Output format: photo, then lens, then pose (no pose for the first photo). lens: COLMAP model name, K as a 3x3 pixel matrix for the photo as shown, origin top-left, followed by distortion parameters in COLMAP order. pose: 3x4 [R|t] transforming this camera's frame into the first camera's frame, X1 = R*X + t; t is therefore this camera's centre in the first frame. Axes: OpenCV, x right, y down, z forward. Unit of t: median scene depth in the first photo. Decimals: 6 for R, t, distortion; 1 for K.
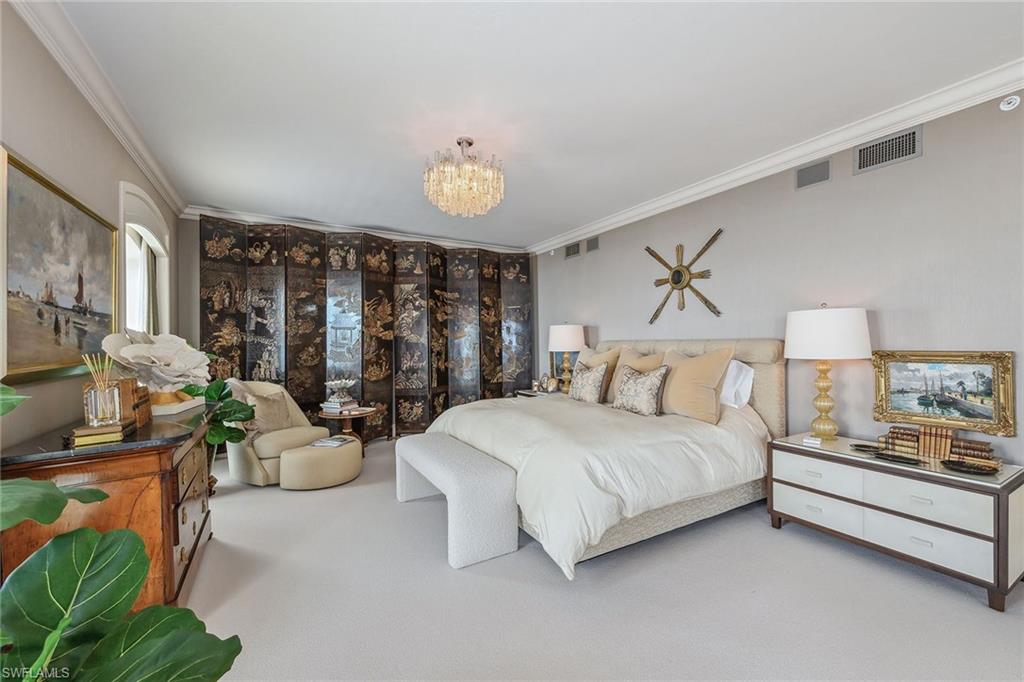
lens RADIAL K [[402.4, 0, 509.2], [0, 402.4, 342.6], [0, 0, 1]] dist [0.018394, -0.005697]
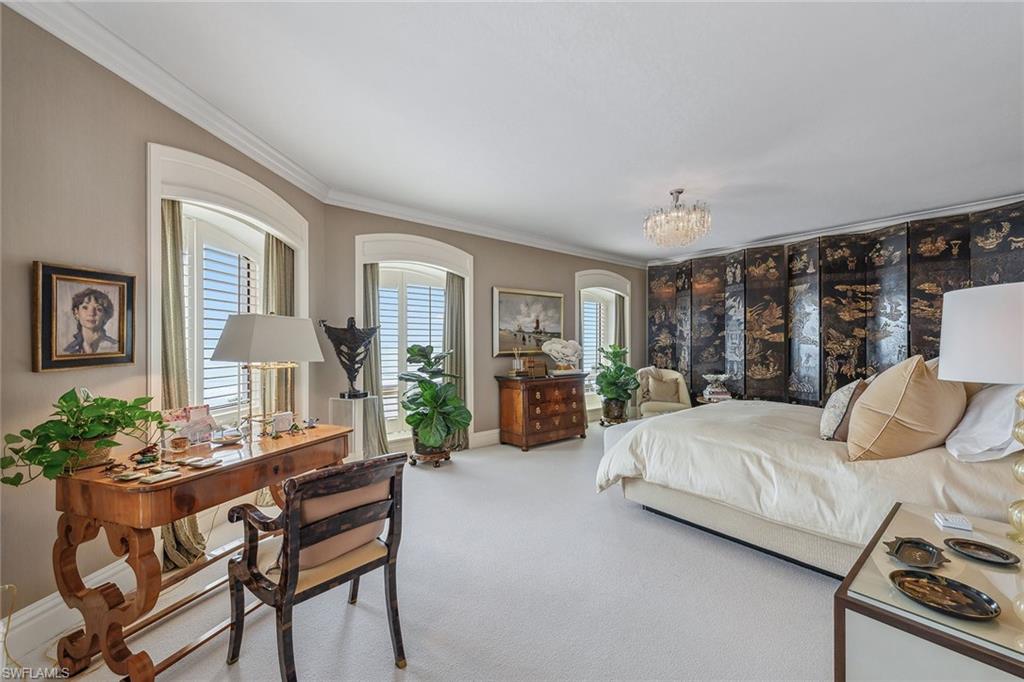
lens RADIAL K [[402.4, 0, 509.2], [0, 402.4, 342.6], [0, 0, 1]] dist [0.018394, -0.005697]
pose [[0.159733, 0.000872, -0.987160, 0.657891], [-0.002009, 0.999998, 0.000558, -0.004269], [0.987158, 0.001894, 0.159735, 0.151172]]
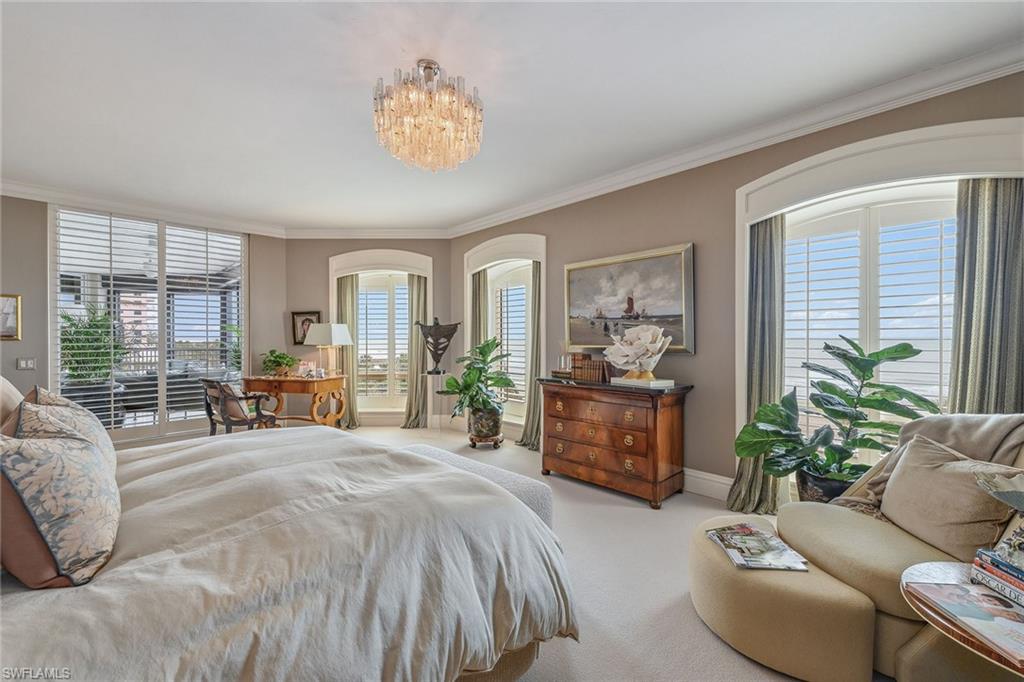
lens RADIAL K [[402.4, 0, 509.2], [0, 402.4, 342.6], [0, 0, 1]] dist [0.018394, -0.005697]
pose [[-0.967033, 0.007582, -0.254540, -0.035144], [0.004418, 0.999906, 0.013000, 0.002863], [0.254614, 0.011447, -0.966975, 1.044255]]
